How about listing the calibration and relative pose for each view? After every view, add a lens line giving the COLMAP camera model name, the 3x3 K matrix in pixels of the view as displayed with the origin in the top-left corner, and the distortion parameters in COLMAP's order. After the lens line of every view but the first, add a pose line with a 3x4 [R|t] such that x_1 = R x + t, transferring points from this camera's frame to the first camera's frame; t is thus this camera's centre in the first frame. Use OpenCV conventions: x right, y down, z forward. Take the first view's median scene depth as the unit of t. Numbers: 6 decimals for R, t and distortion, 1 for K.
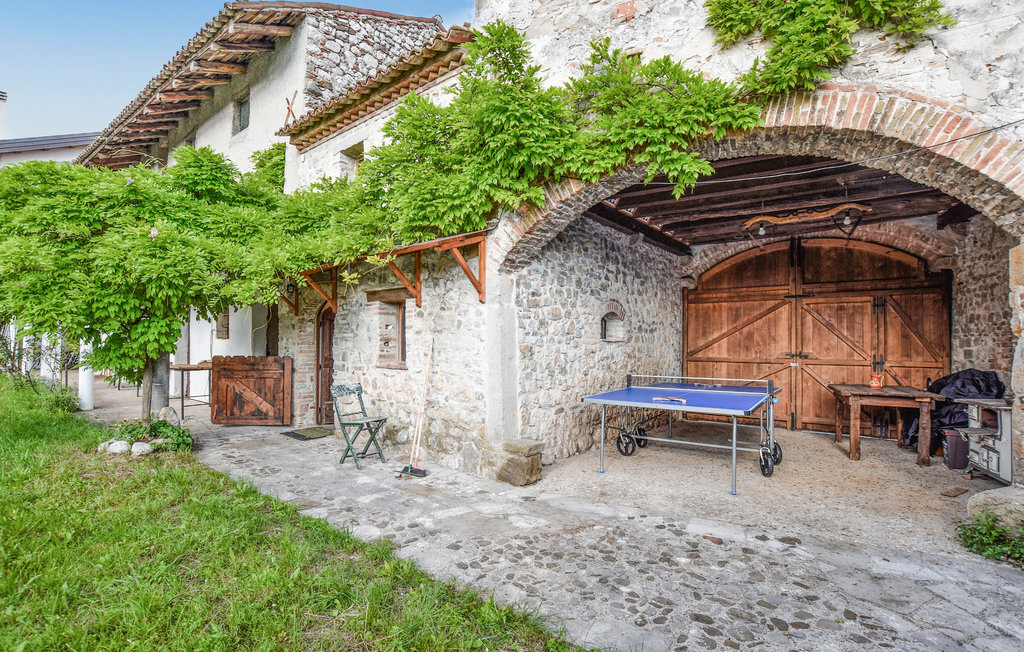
lens RADIAL K [[474.3, 0, 511.6], [0, 474.3, 335.5], [0, 0, 1]] dist [-0.027044, 0.000203]
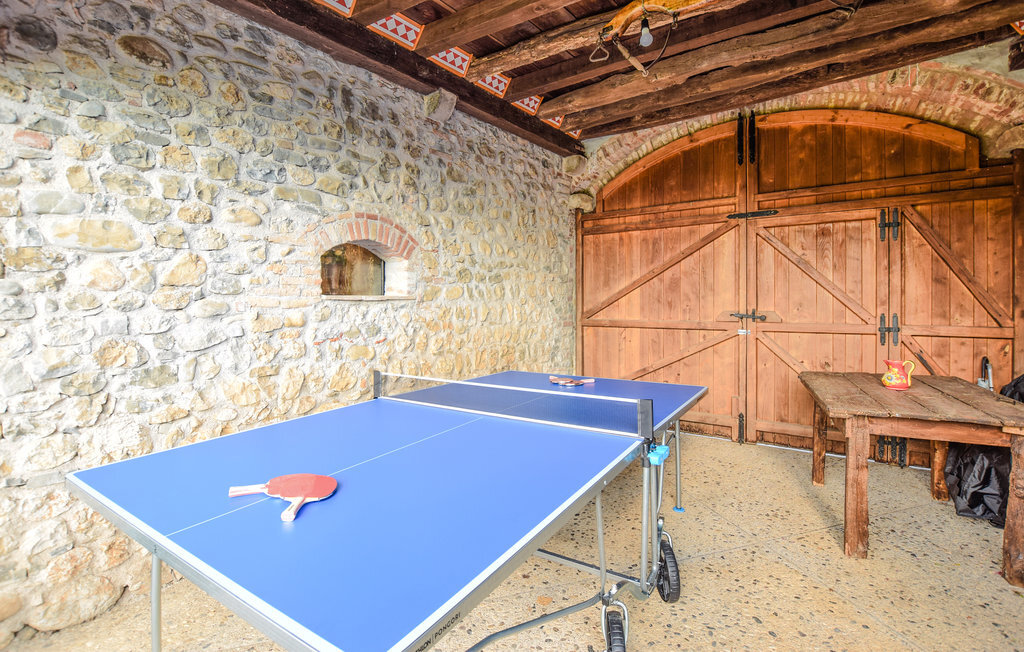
lens RADIAL K [[473.8, 0, 510.1], [0, 473.8, 306.0], [0, 0, 1]] dist [-0.026296, 0.001770]
pose [[0.999226, -0.019194, 0.034333, 0.296927], [0.017934, 0.999168, 0.036623, 0.002732], [-0.035007, -0.035979, 0.998739, 0.433283]]
